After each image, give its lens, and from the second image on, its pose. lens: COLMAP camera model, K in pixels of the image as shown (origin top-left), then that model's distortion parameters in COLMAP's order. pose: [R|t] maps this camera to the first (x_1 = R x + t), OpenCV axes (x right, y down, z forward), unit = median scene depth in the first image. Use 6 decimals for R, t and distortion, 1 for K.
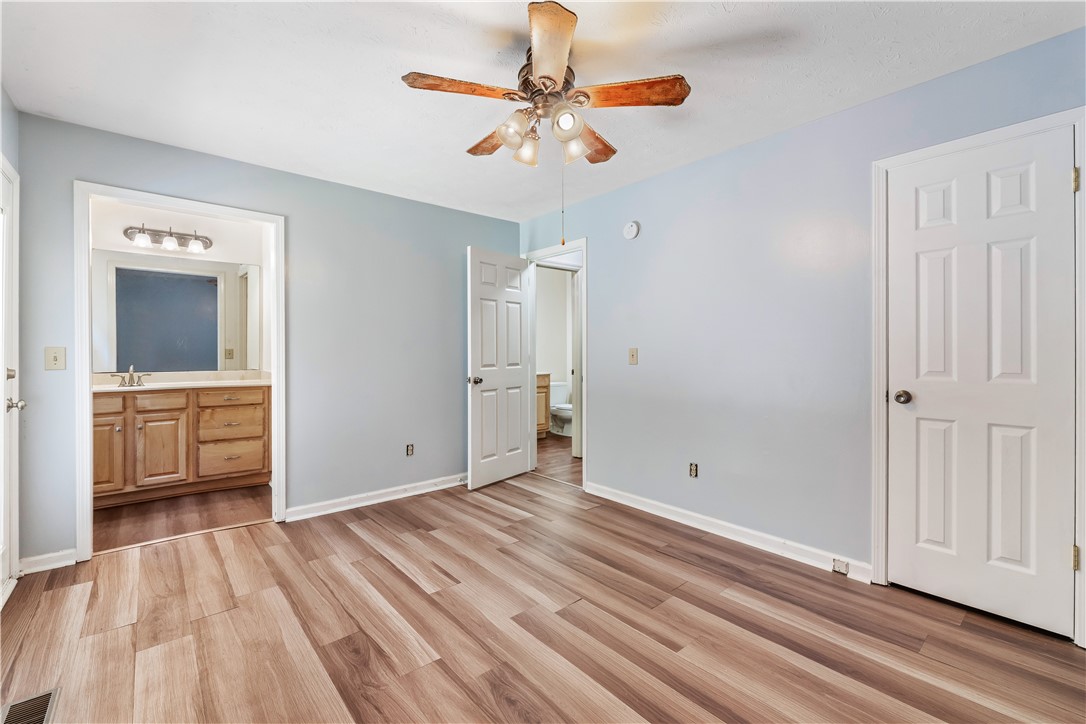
lens RADIAL K [[465.2, 0, 534.6], [0, 465.2, 354.4], [0, 0, 1]] dist [-0.008598, 0.001719]
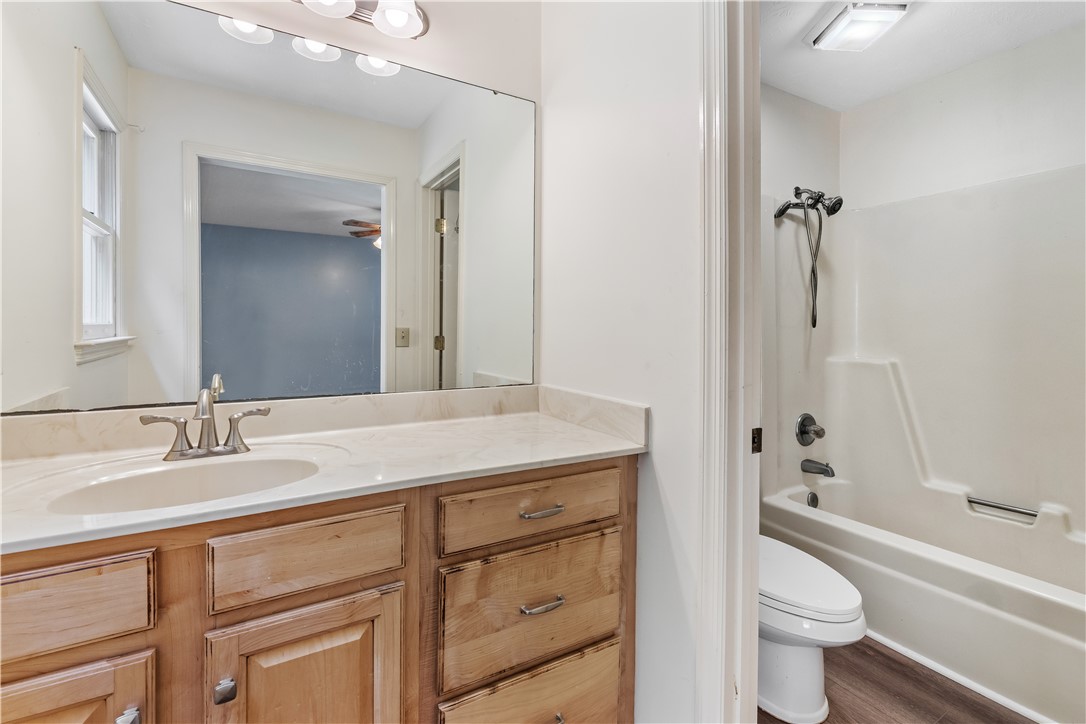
lens RADIAL K [[465.2, 0, 537.8], [0, 465.2, 337.3], [0, 0, 1]] dist [-0.008598, 0.001719]
pose [[0.987253, 0.007322, -0.158987, -0.643303], [-0.006858, 0.999970, 0.003473, -0.006317], [0.159008, -0.002338, 0.987275, 0.771189]]
